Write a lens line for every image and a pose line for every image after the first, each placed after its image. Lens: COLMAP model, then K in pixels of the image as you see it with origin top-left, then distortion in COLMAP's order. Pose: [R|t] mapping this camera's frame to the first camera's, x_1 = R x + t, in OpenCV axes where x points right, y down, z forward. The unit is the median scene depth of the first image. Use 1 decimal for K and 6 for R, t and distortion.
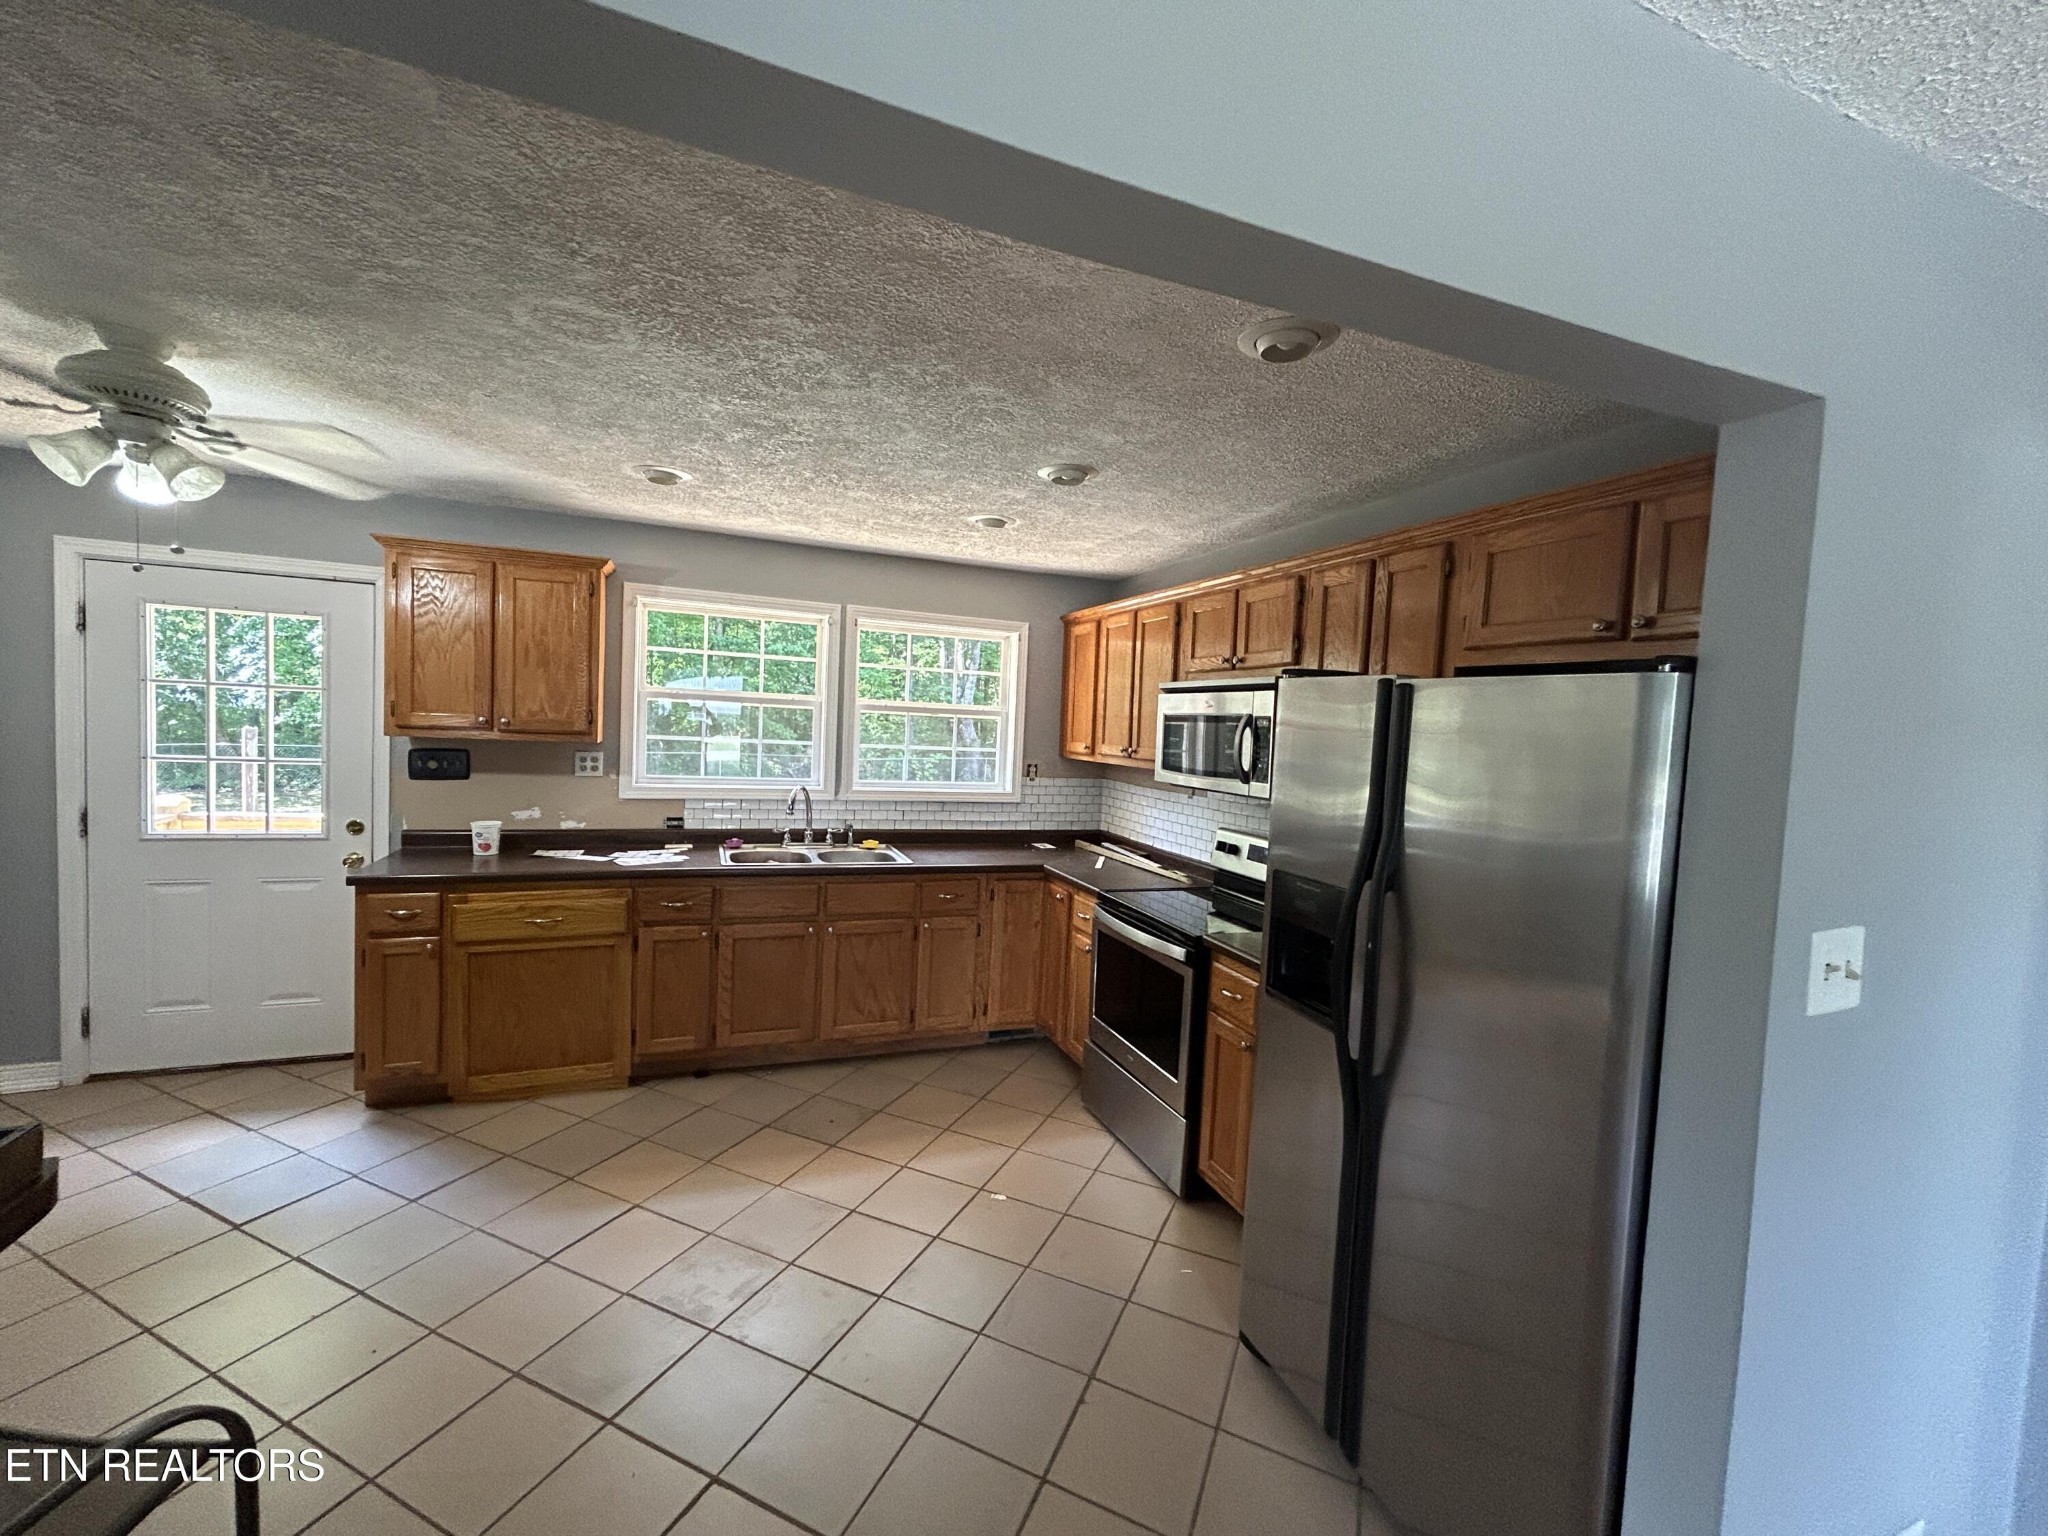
lens RADIAL K [[846.8, 0, 1024.0], [0, 846.8, 768.0], [0, 0, 1]] dist [-0.000436, -0.000137]
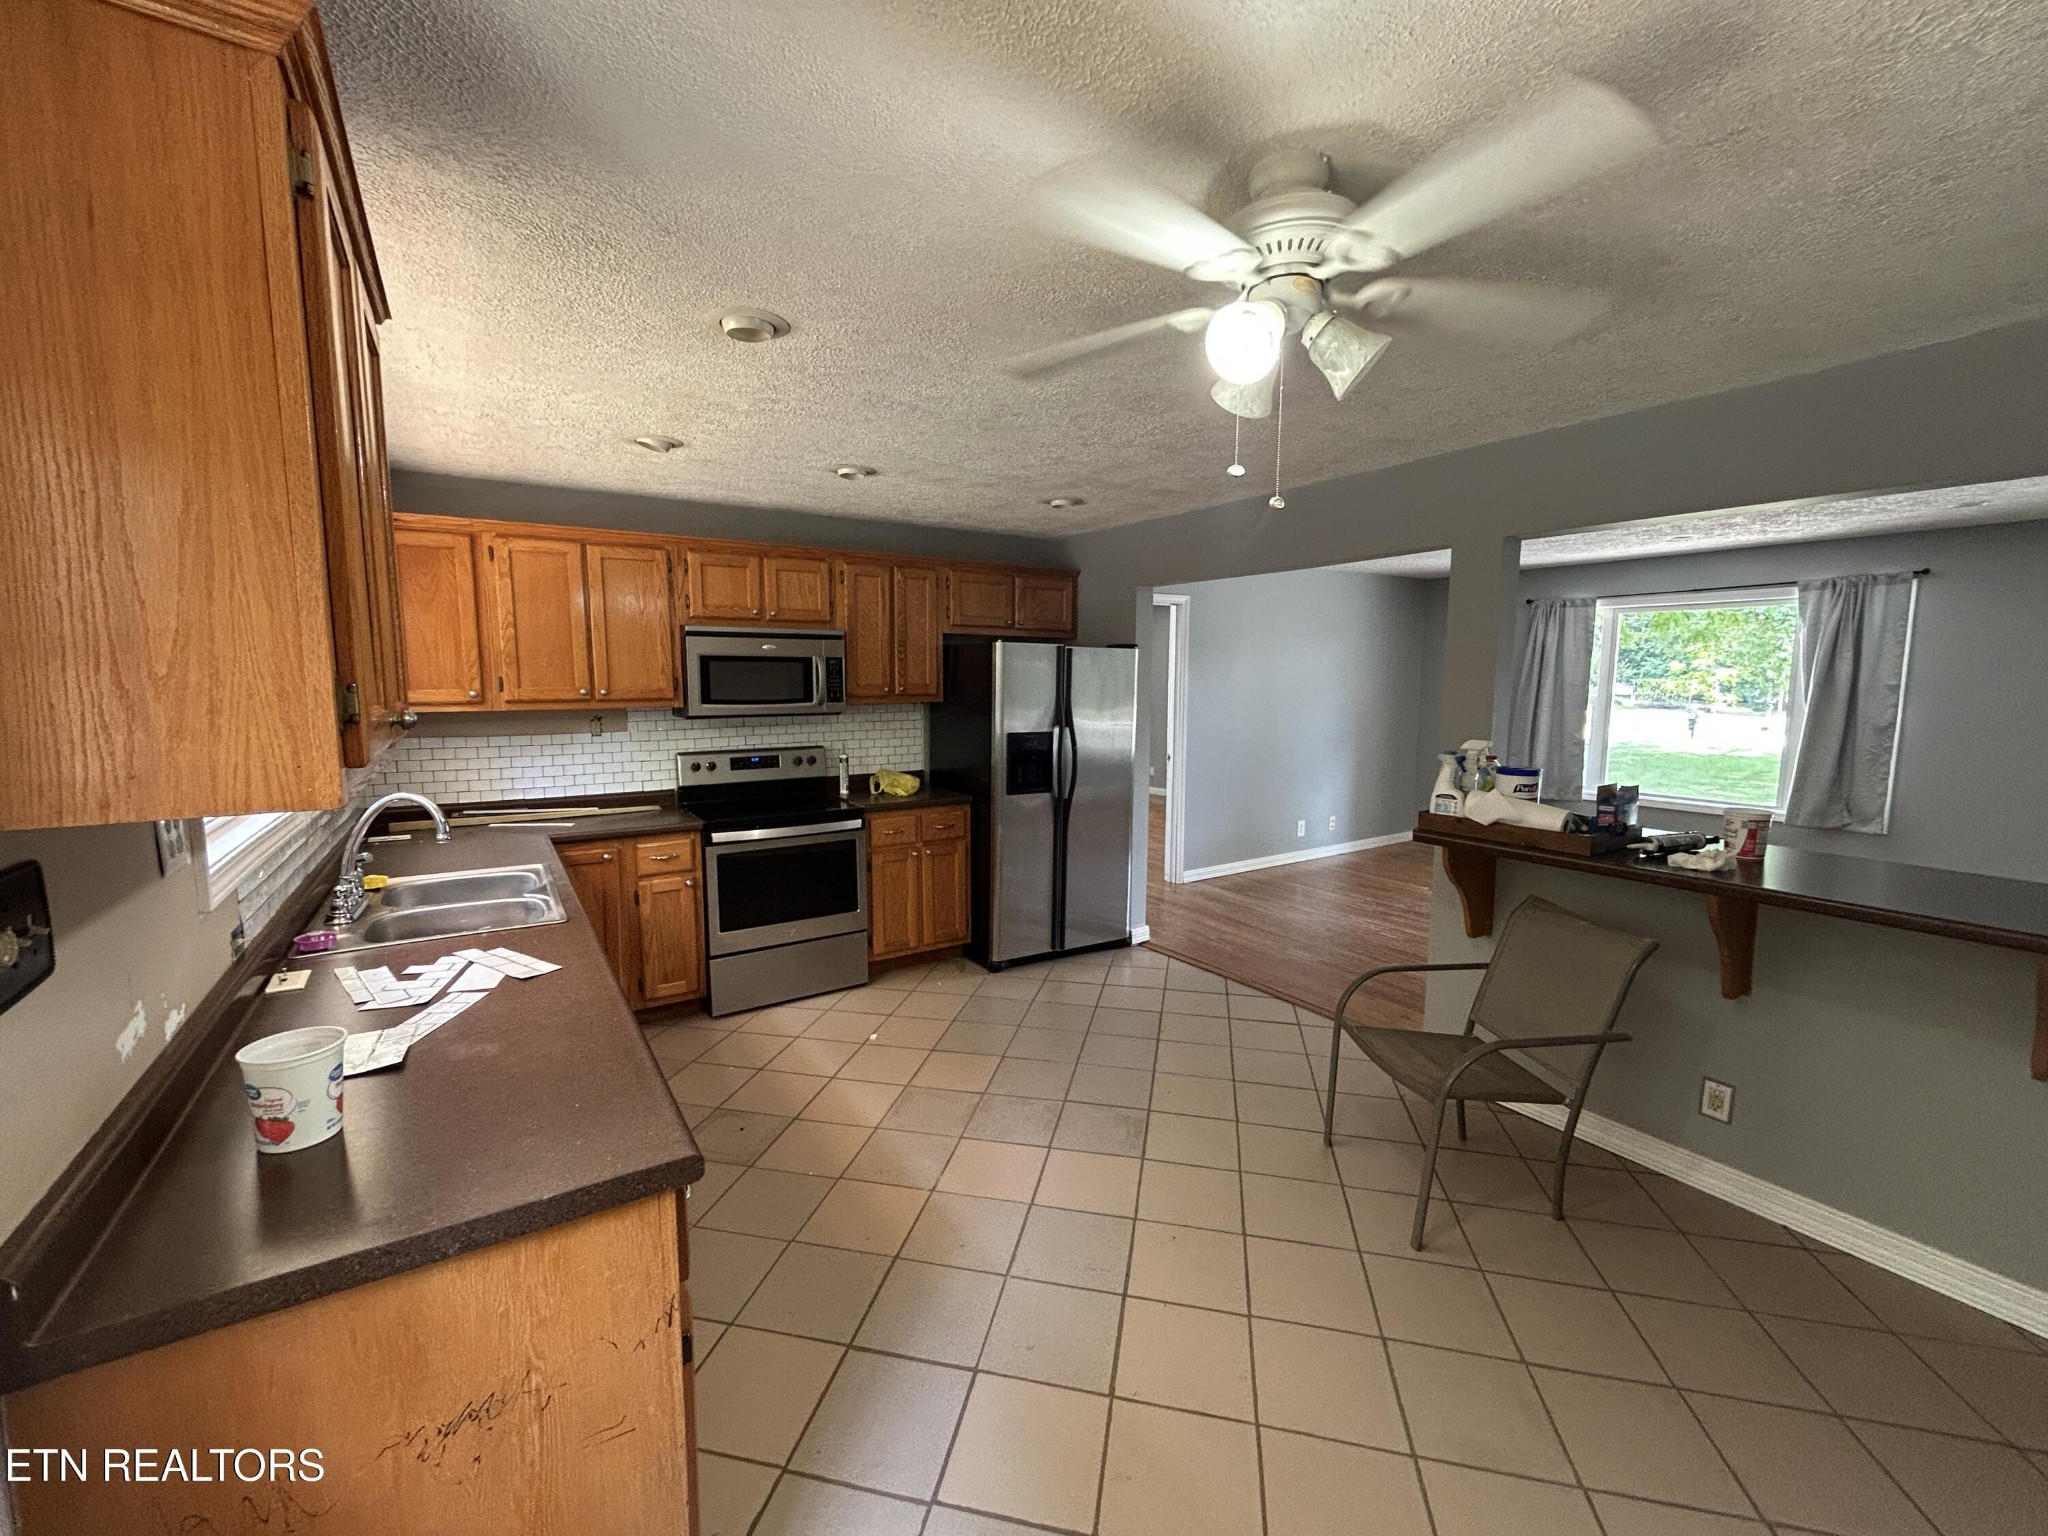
lens RADIAL K [[833.1, 0, 1024.0], [0, 833.1, 769.1], [0, 0, 1]] dist [-0.001307, -0.000154]
pose [[-0.191483, -0.157458, 0.968783, -1.137489], [0.052352, 0.984004, 0.170280, -0.090751], [-0.980099, 0.083323, -0.180177, 0.896163]]
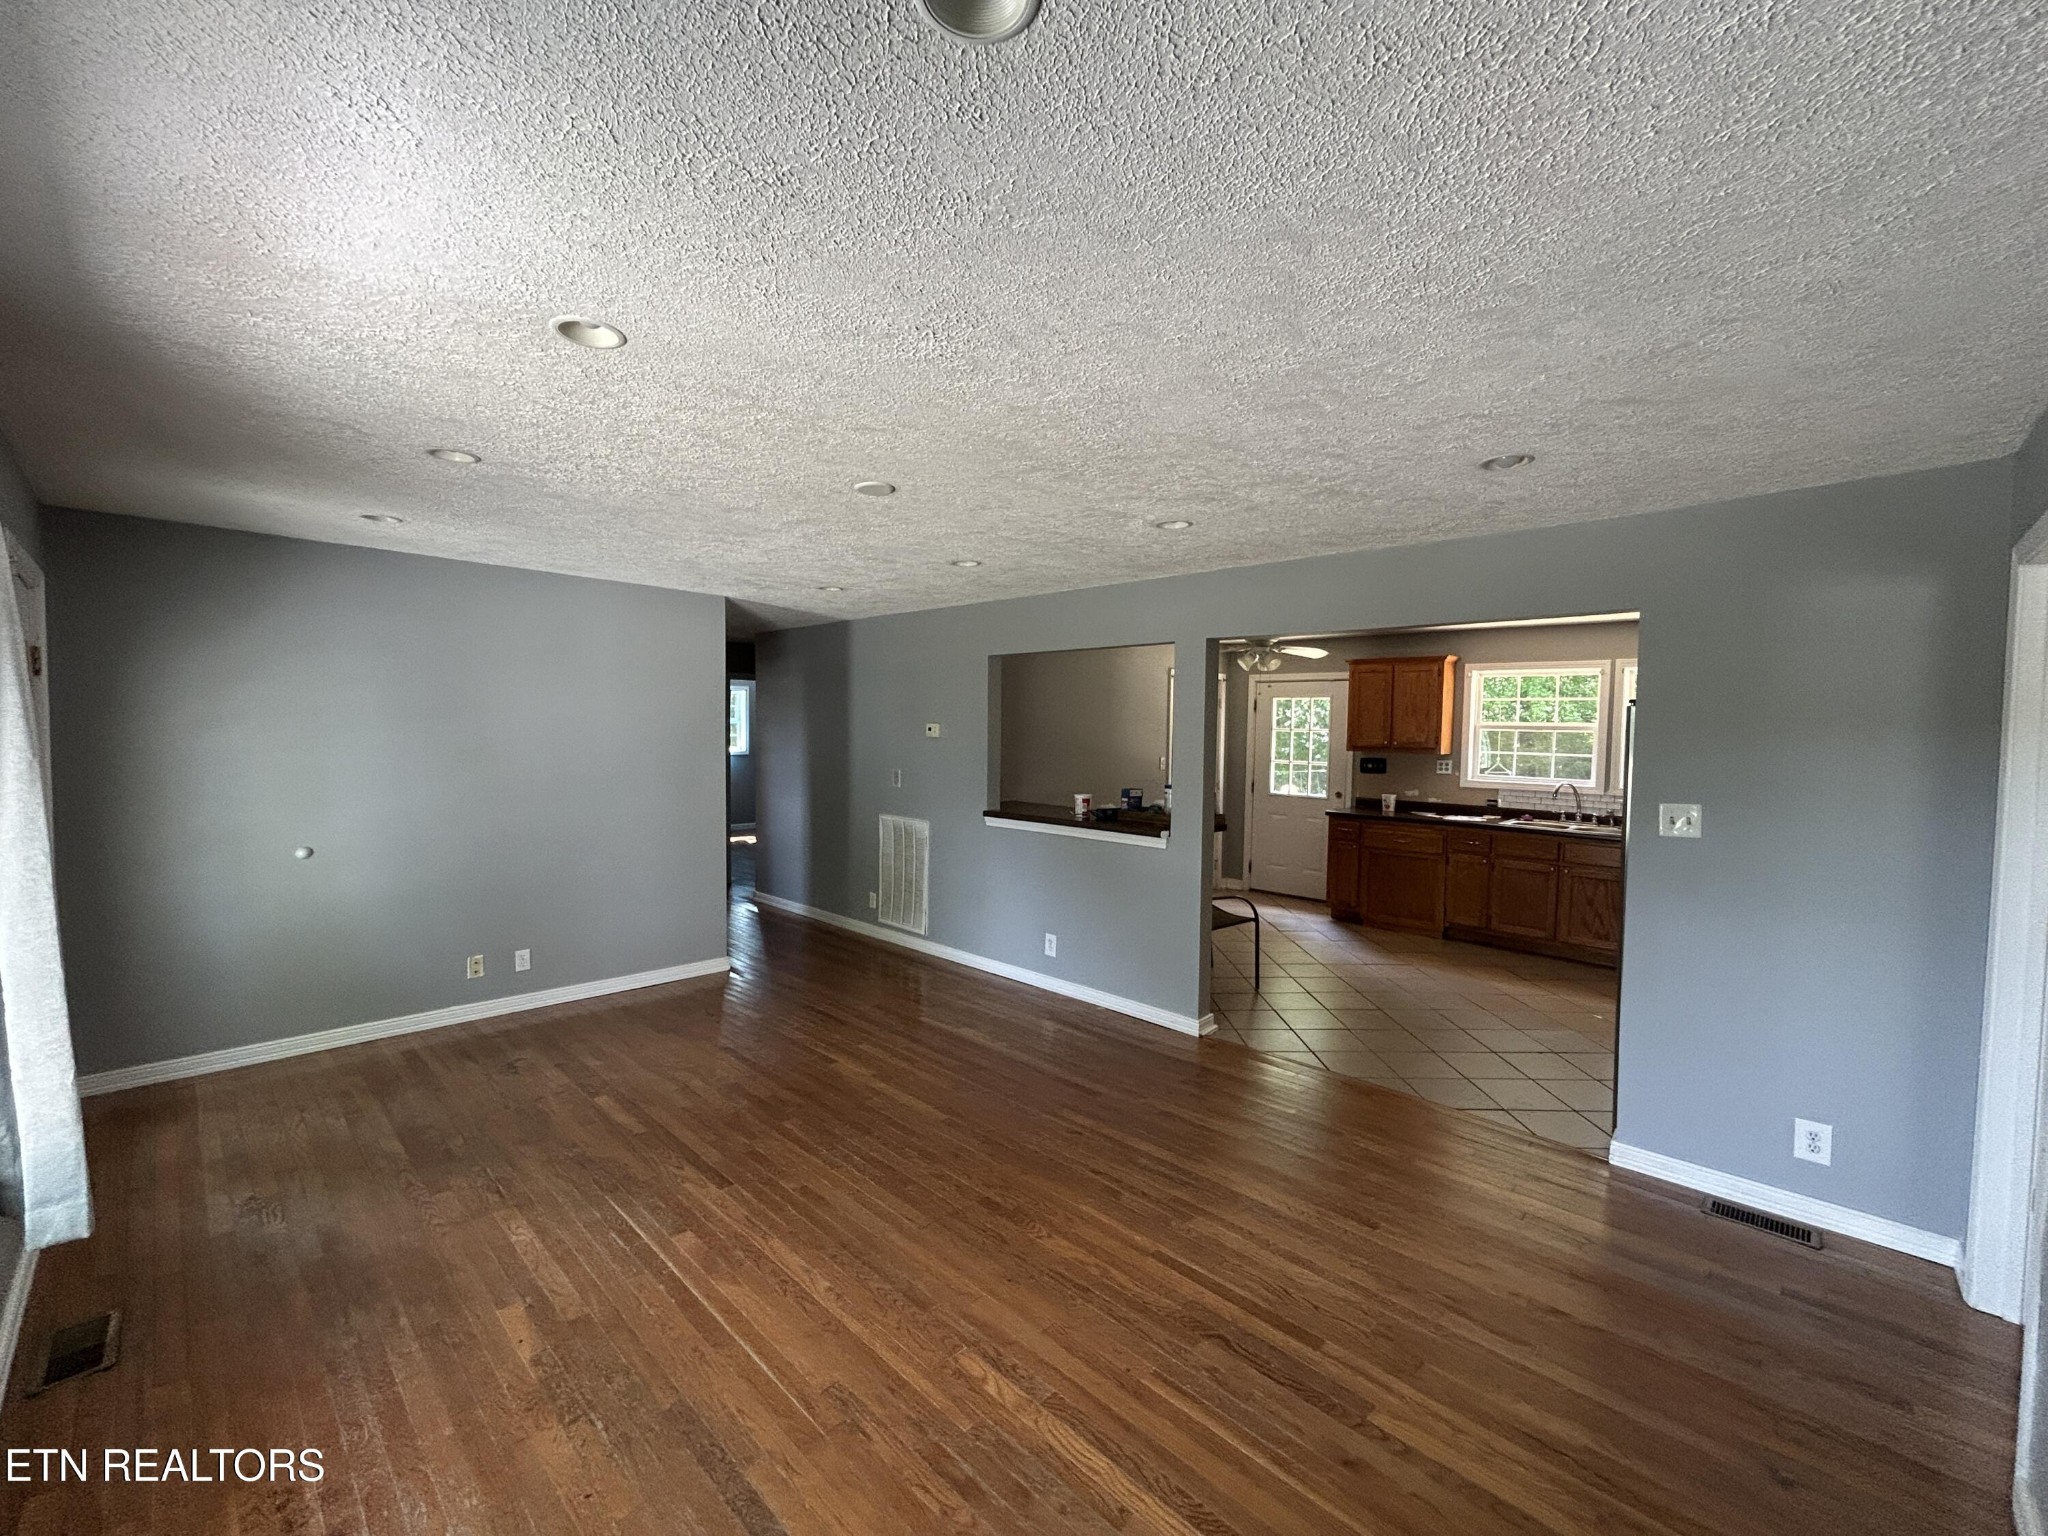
lens RADIAL K [[833.1, 0, 1024.0], [0, 833.1, 769.1], [0, 0, 1]] dist [-0.001307, -0.000154]
pose [[0.401207, 0.003144, -0.915982, 0.784065], [-0.052090, 0.998454, -0.019388, 0.084289], [0.914505, 0.055492, 0.400751, -0.549315]]
